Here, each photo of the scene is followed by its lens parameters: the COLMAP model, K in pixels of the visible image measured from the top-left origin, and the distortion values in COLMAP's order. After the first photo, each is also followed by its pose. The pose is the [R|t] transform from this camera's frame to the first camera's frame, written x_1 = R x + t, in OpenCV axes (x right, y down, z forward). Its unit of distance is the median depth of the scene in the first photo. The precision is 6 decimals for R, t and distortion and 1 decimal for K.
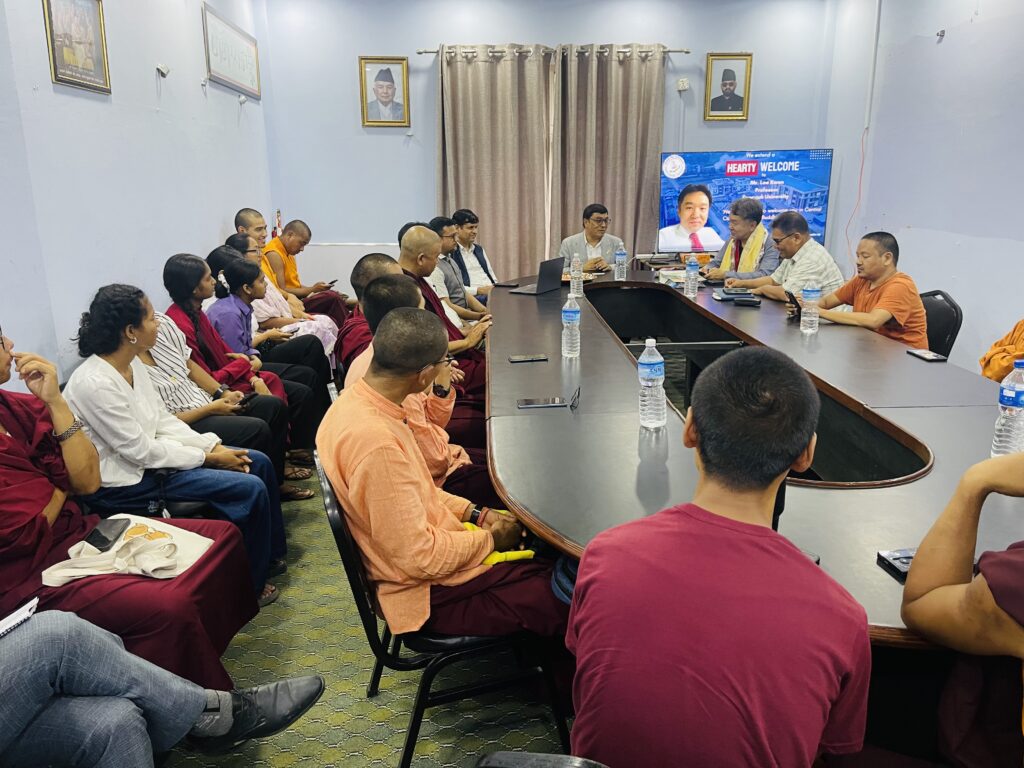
lens RADIAL K [[762.8, 0, 512.0], [0, 762.8, 384.0], [0, 0, 1]] dist [0.056476, -0.102270]
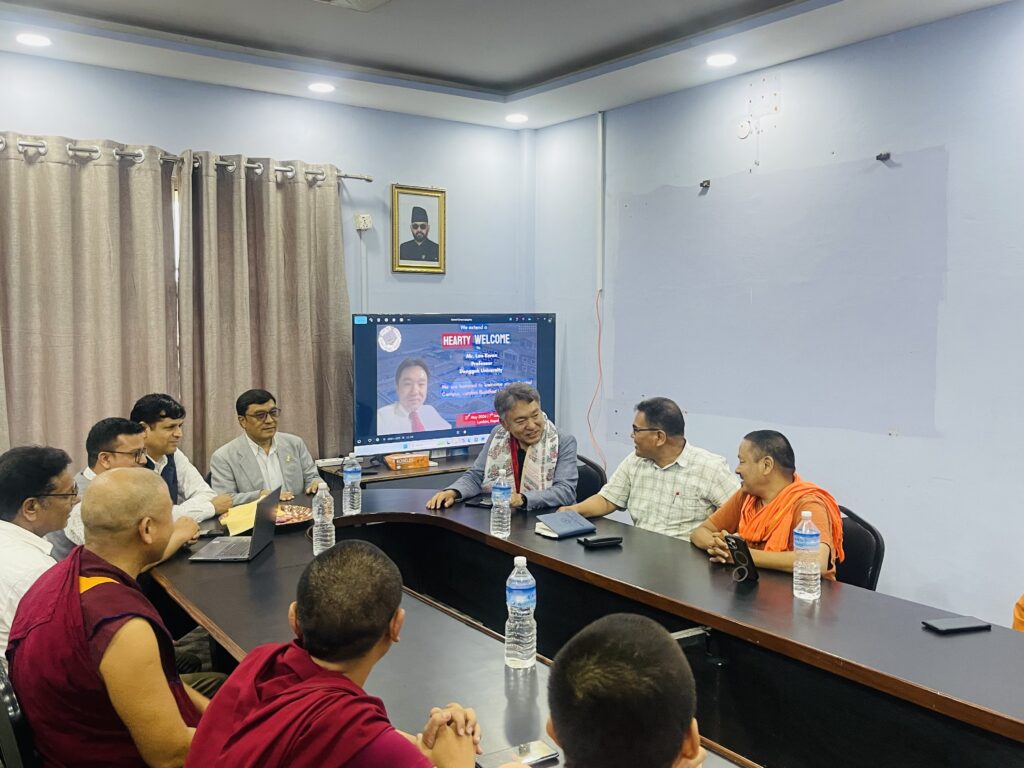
lens RADIAL K [[925.3, 0, 541.4], [0, 925.3, 377.9], [0, 0, 1]] dist [-0.011795, -0.012116]
pose [[0.833580, -0.023088, 0.551916, -0.120586], [0.137862, 0.976206, -0.167381, -0.083699], [-0.534919, 0.215613, 0.816929, 0.246456]]
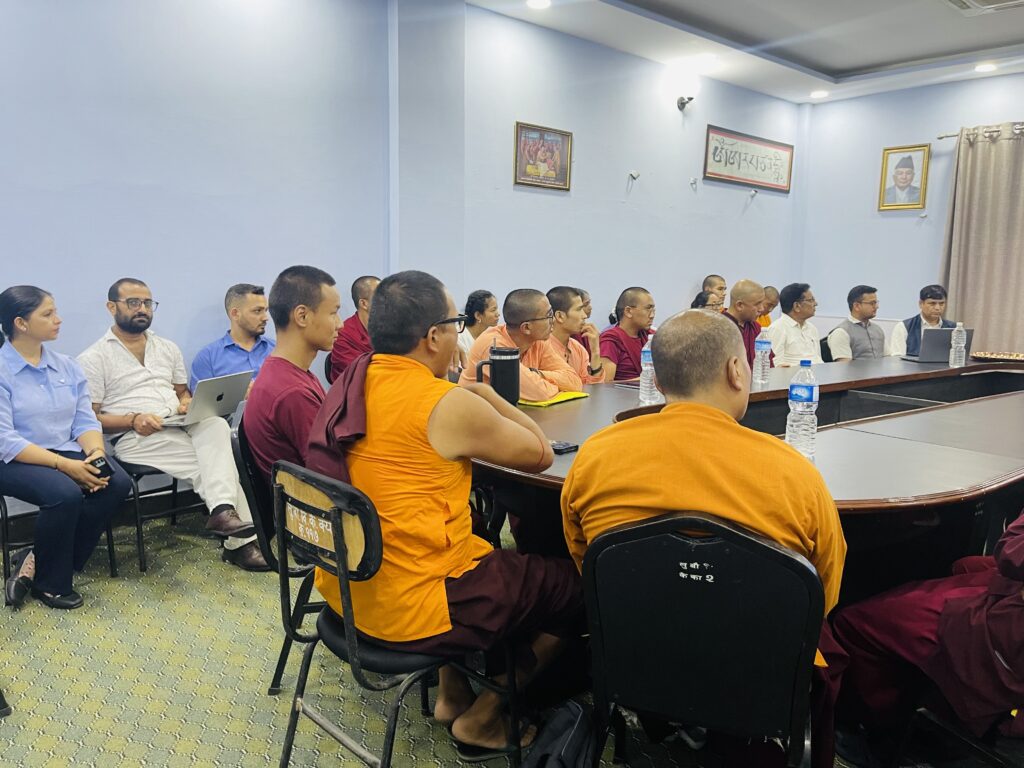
lens RADIAL K [[762.8, 0, 512.0], [0, 762.8, 384.0], [0, 0, 1]] dist [0.056476, -0.102270]
pose [[0.574333, 0.131039, -0.808066, 0.409815], [-0.240545, 0.970543, -0.013581, 0.036445], [0.782483, 0.202177, 0.588936, 0.018636]]
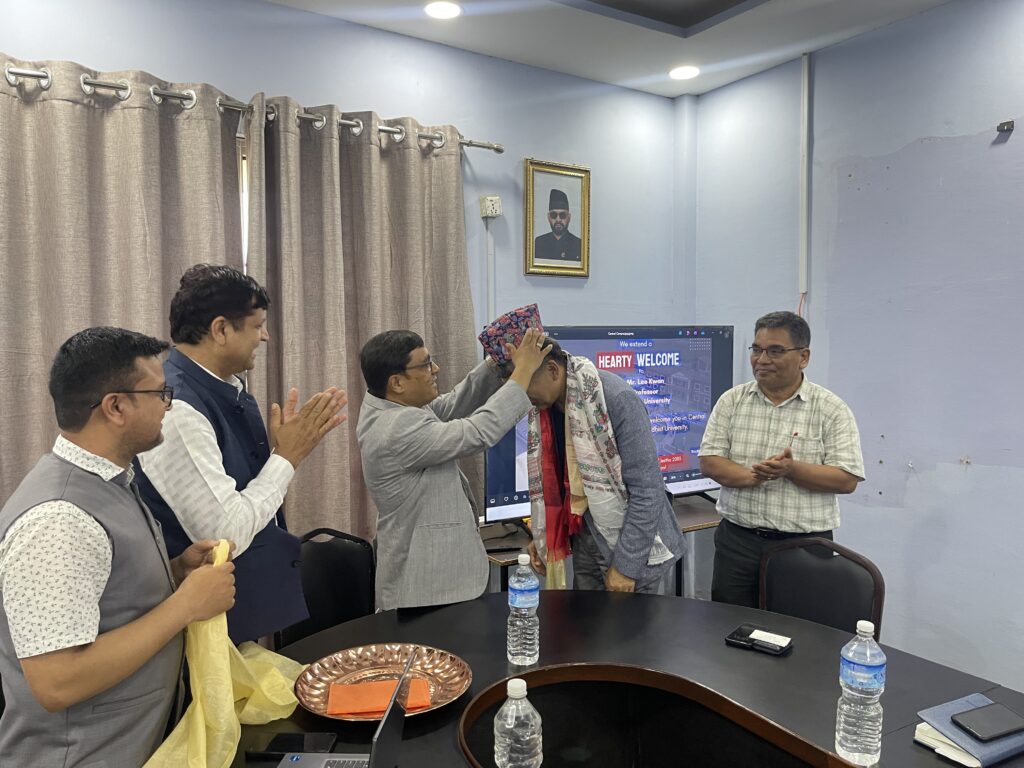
lens RADIAL K [[763.9, 0, 512.7], [0, 763.9, 377.0], [0, 0, 1]] dist [0.058373, -0.105695]
pose [[0.876746, -0.015093, 0.480718, -0.027585], [0.126703, 0.971448, -0.200585, -0.166106], [-0.463965, 0.236771, 0.853625, 0.572071]]
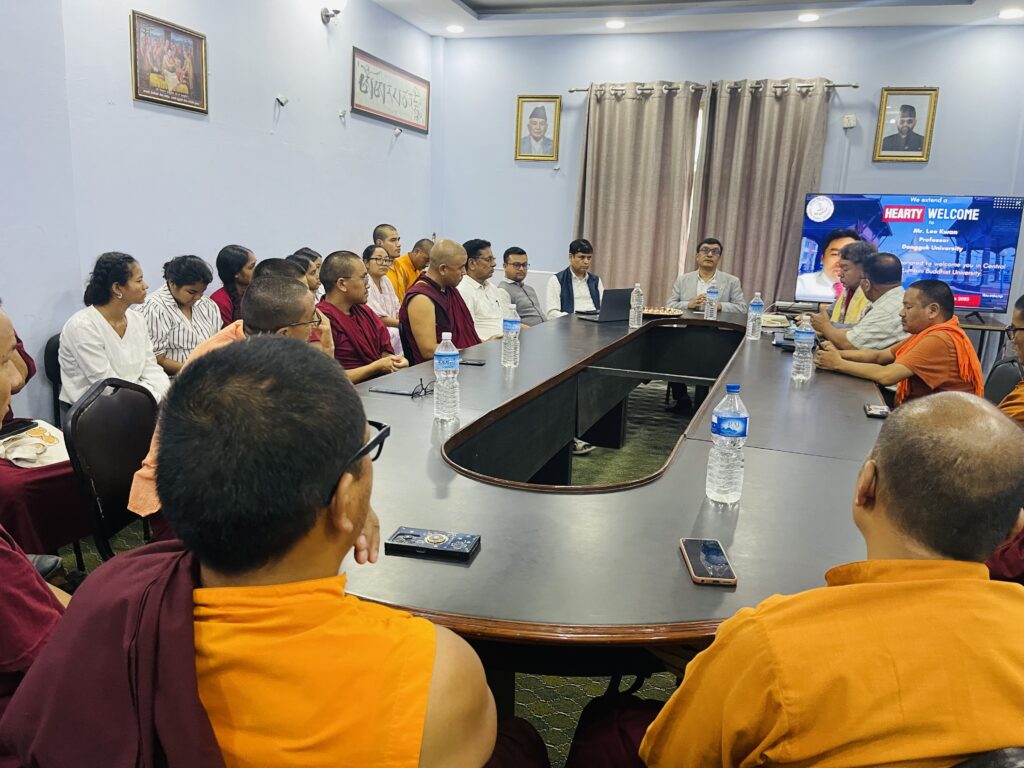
lens RADIAL K [[765.8, 0, 512.0], [0, 765.8, 390.9], [0, 0, 1]] dist [0.067770, -0.086864]
pose [[0.918107, 0.133055, -0.373331, 0.246739], [-0.153841, 0.987746, -0.026299, 0.012556], [0.365257, 0.081579, 0.927326, 0.026003]]
